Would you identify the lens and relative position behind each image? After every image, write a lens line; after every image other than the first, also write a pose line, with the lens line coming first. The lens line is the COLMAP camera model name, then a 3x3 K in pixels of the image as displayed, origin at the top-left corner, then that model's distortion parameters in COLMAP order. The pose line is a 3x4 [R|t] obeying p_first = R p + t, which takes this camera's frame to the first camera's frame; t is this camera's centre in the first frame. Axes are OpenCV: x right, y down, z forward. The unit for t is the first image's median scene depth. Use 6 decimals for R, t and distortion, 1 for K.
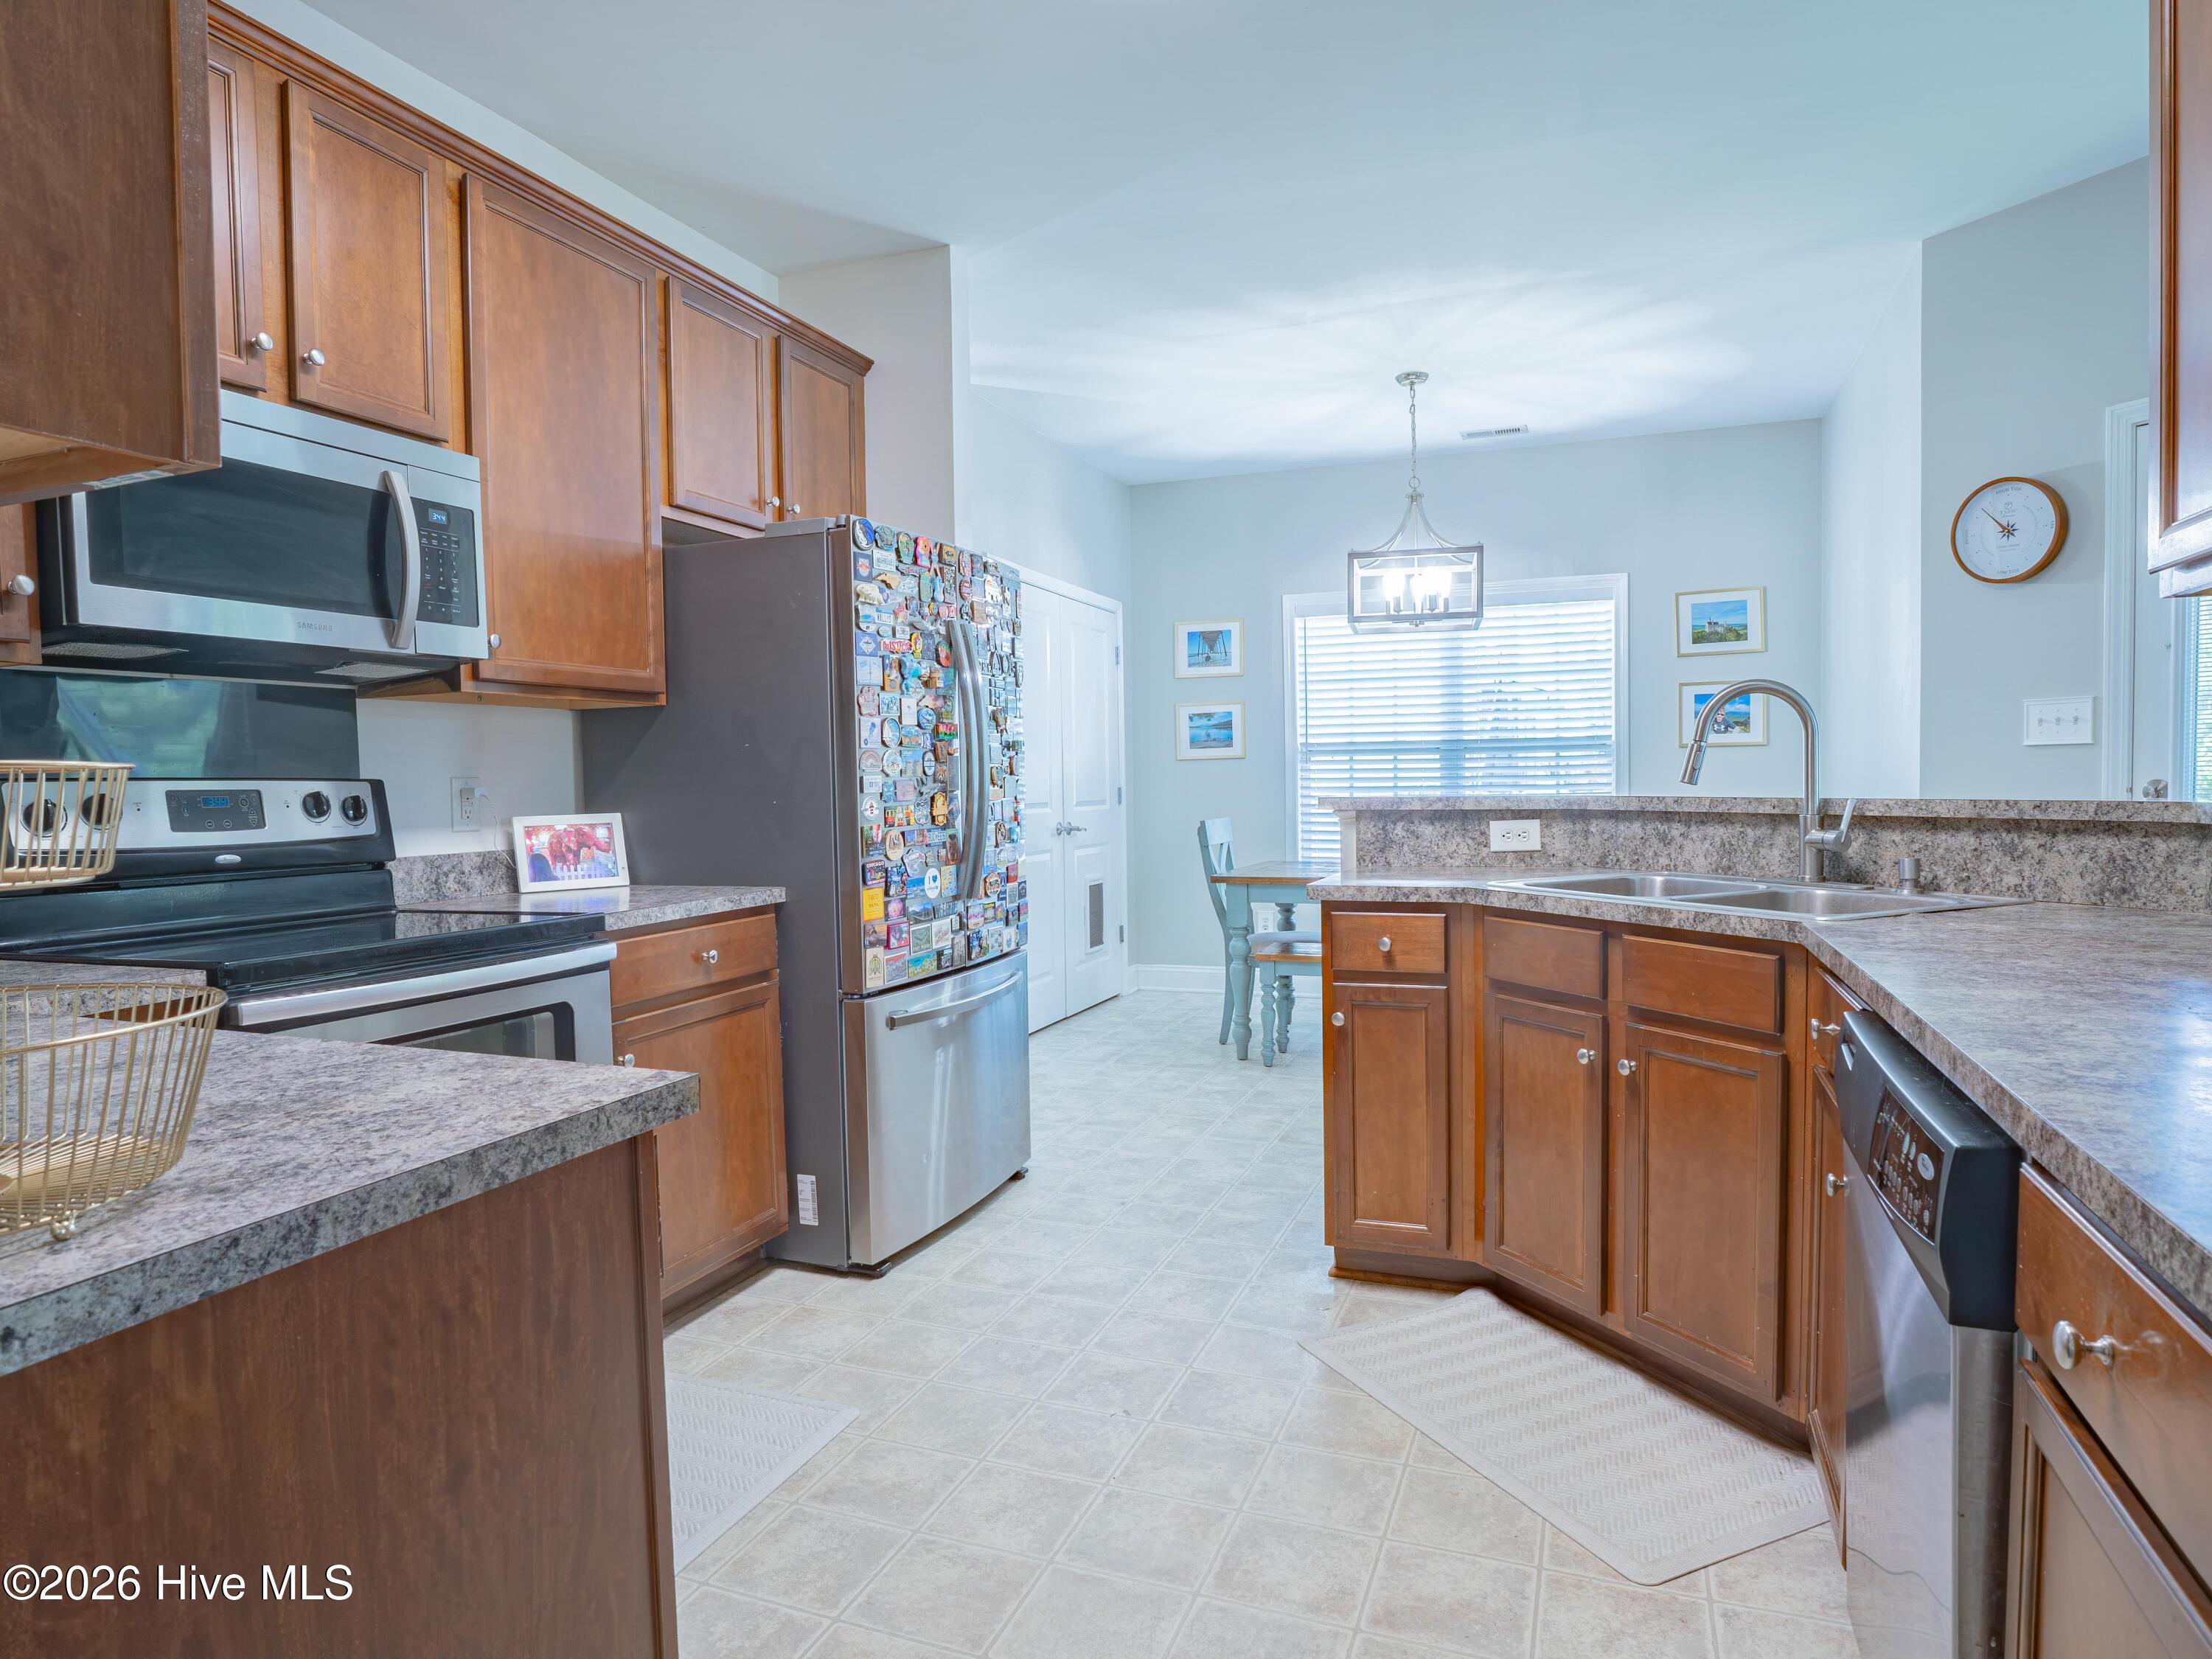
lens RADIAL K [[1314.4, 0, 1106.0], [0, 1314.4, 829.5], [0, 0, 1]] dist [0.000536, -0.000216]
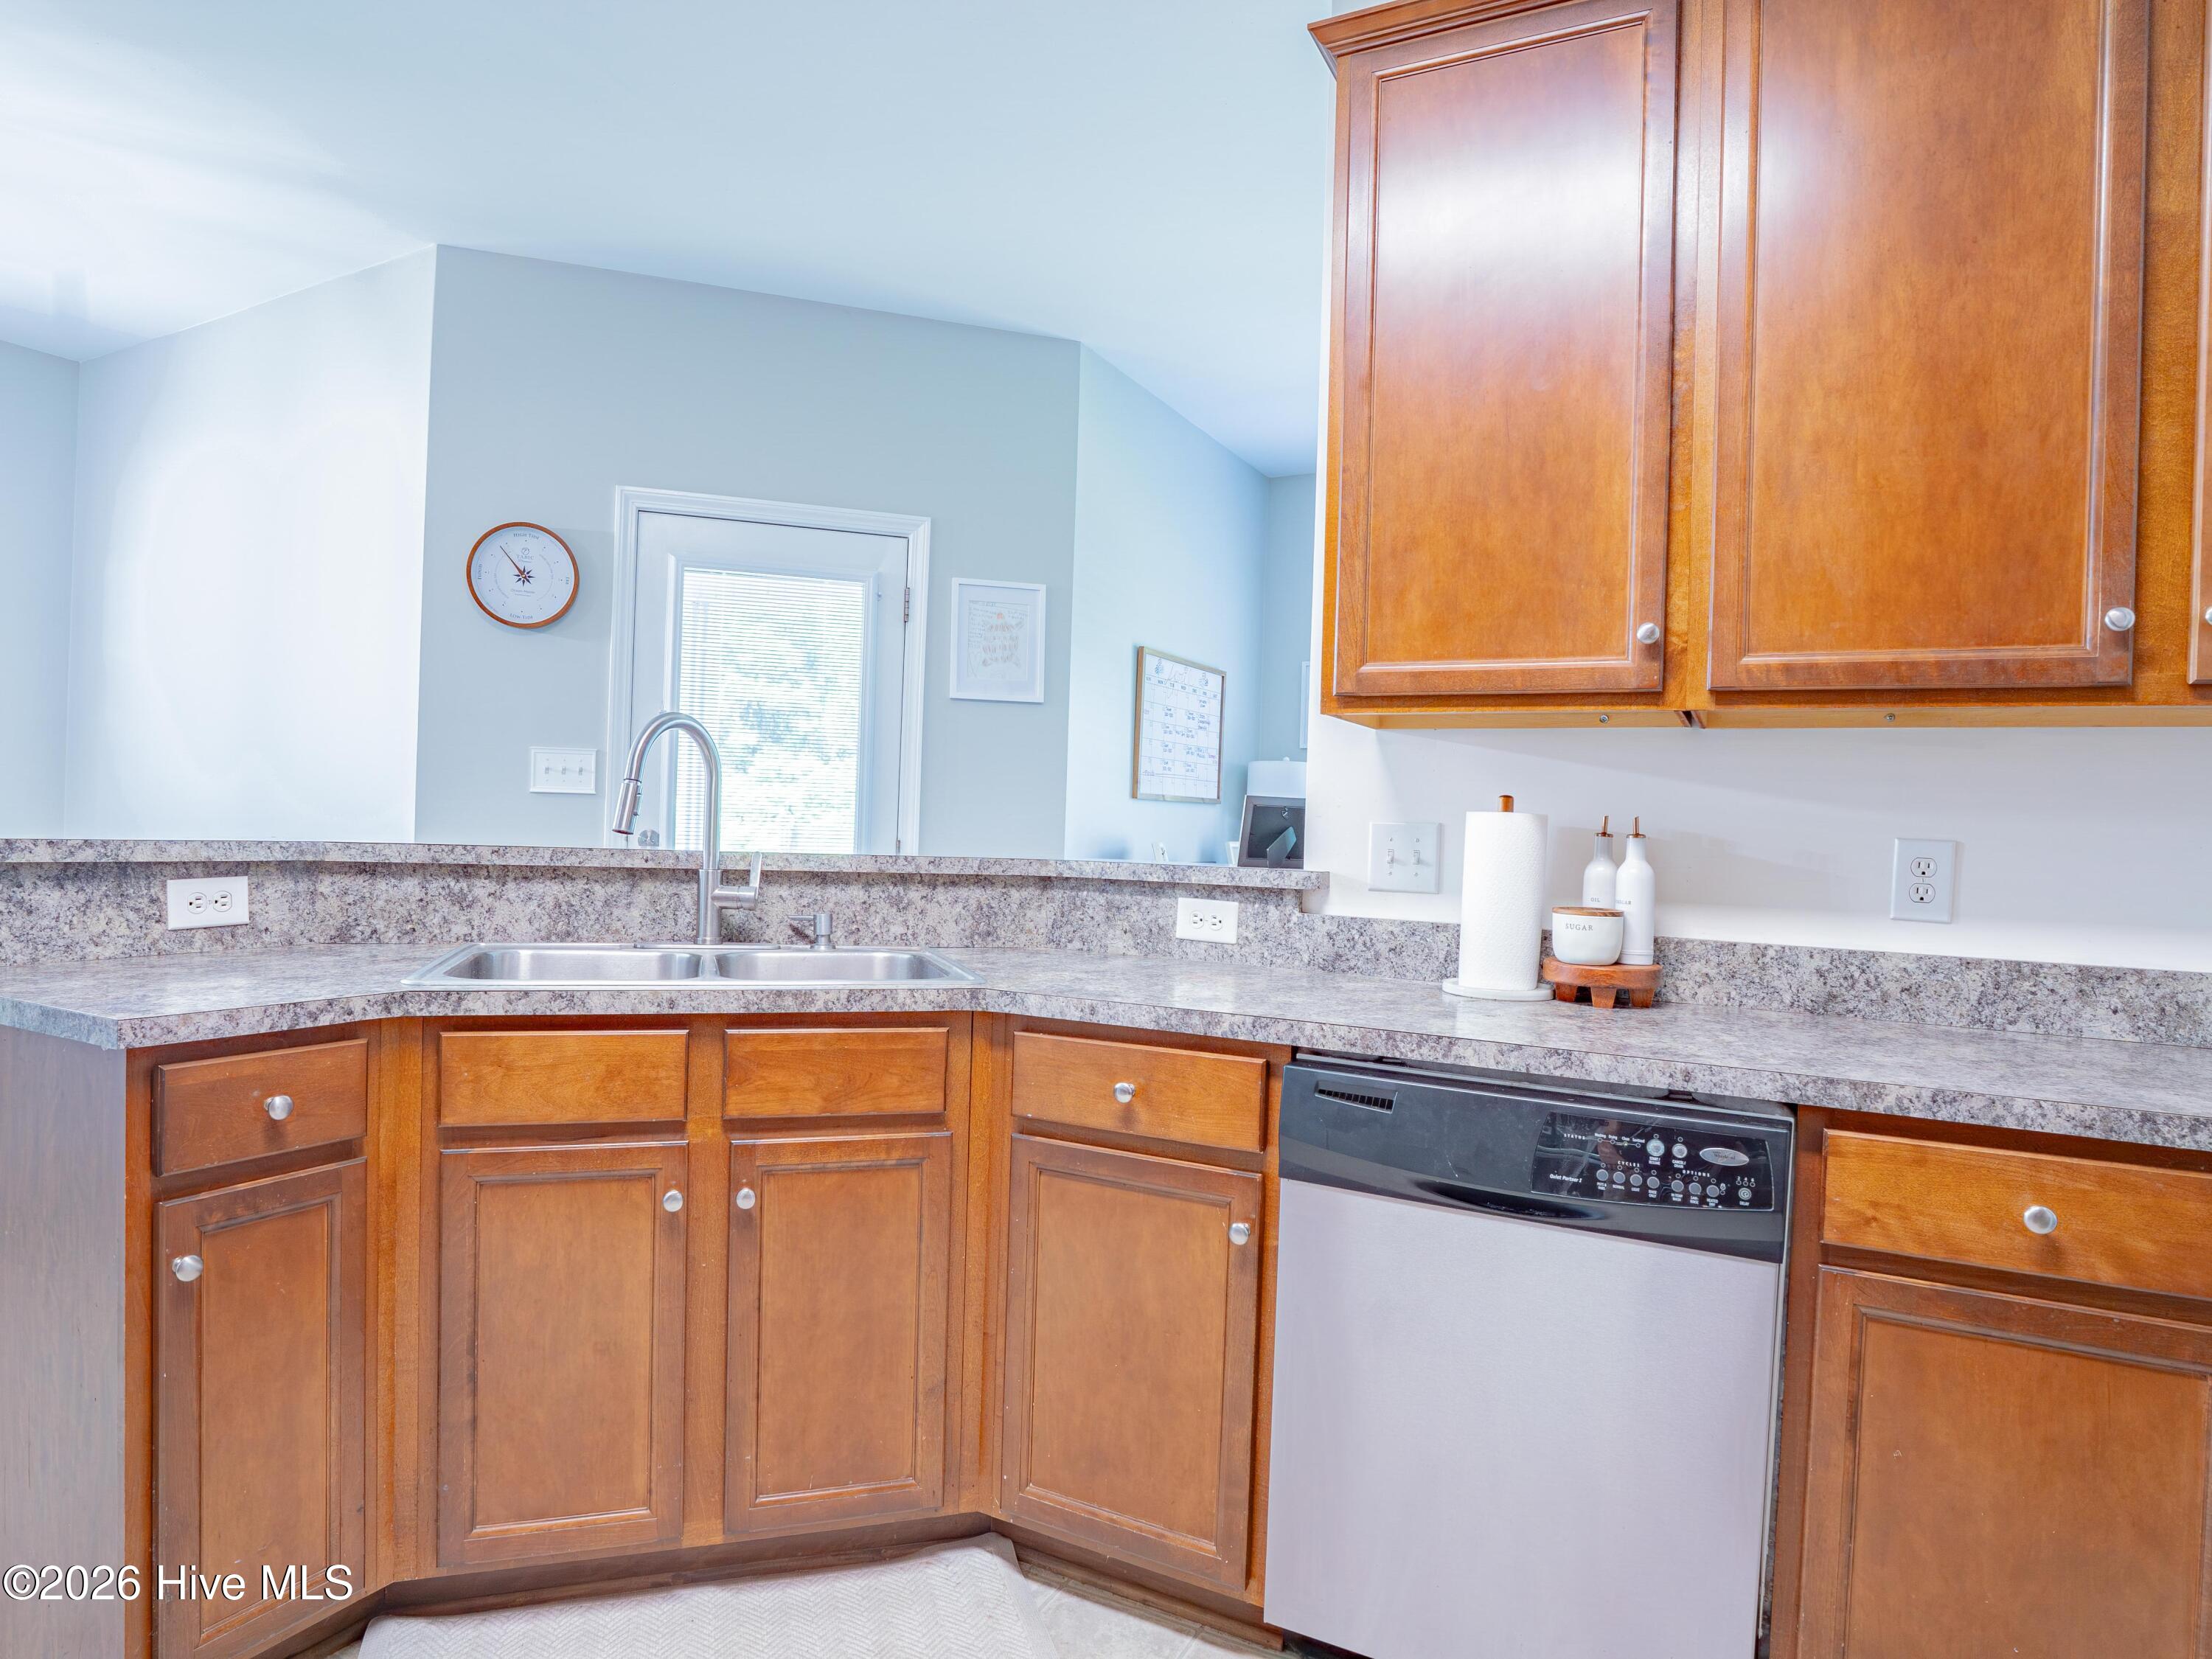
lens RADIAL K [[1272.8, 0, 1105.8], [0, 1272.8, 865.0], [0, 0, 1]] dist [-0.040064, 0.000088]
pose [[0.110740, -0.005014, 0.993837, -0.254102], [0.007122, 0.999966, 0.004251, -0.013815], [-0.993824, 0.006607, 0.110772, 0.557535]]
